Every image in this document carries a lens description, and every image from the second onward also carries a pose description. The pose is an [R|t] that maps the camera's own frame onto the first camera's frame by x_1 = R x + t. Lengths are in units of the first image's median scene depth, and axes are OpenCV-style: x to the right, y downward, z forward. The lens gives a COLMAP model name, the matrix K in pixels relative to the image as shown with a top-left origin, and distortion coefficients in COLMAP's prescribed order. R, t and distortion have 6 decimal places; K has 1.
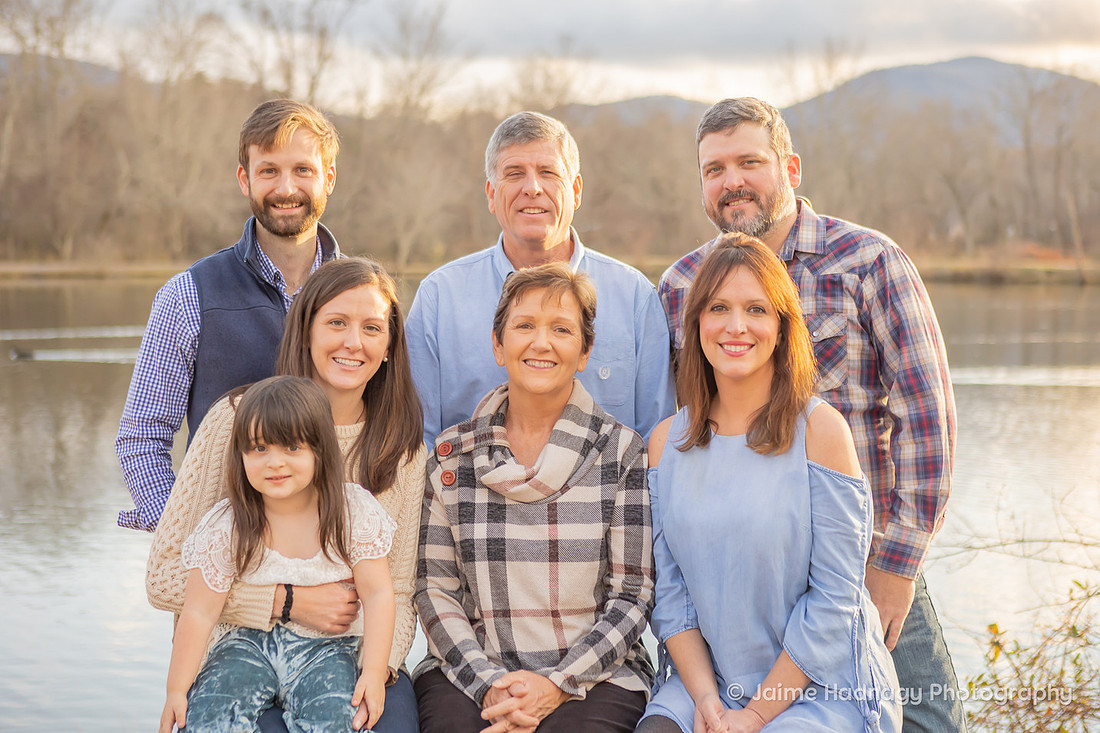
lens RADIAL K [[1808.3, 0, 599.4], [0, 1808.3, 339.1], [0, 0, 1]] dist [0.044814, 0.063100]
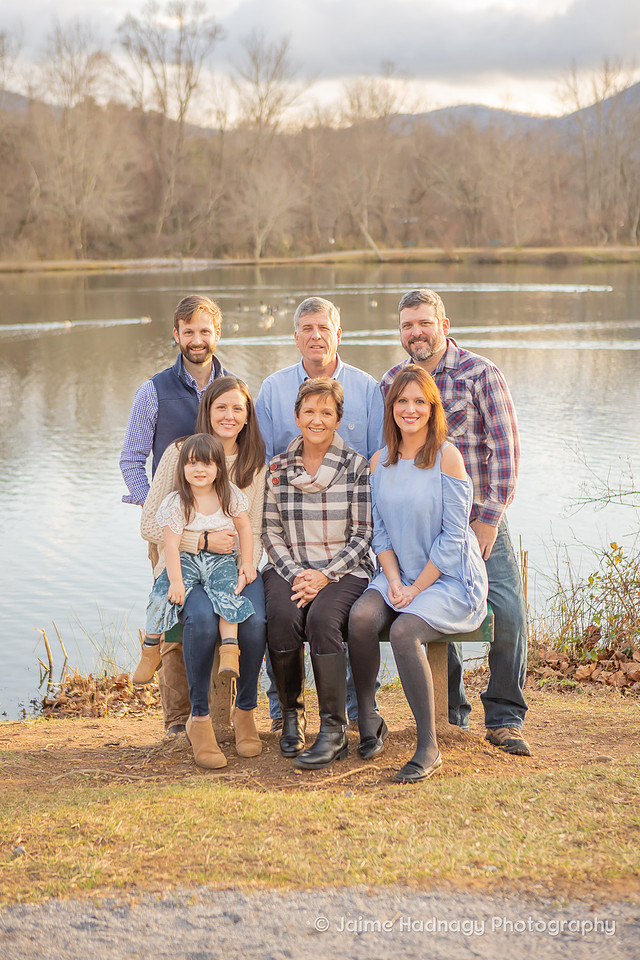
lens RADIAL K [[1472.4, 0, 317.7], [0, 1472.4, 478.0], [0, 0, 1]] dist [0.041941, 0.123192]
pose [[0.997514, -0.007319, -0.070084, 0.084270], [0.015214, 0.993502, 0.112789, -0.118164], [0.068804, -0.113575, 0.991144, -0.699376]]
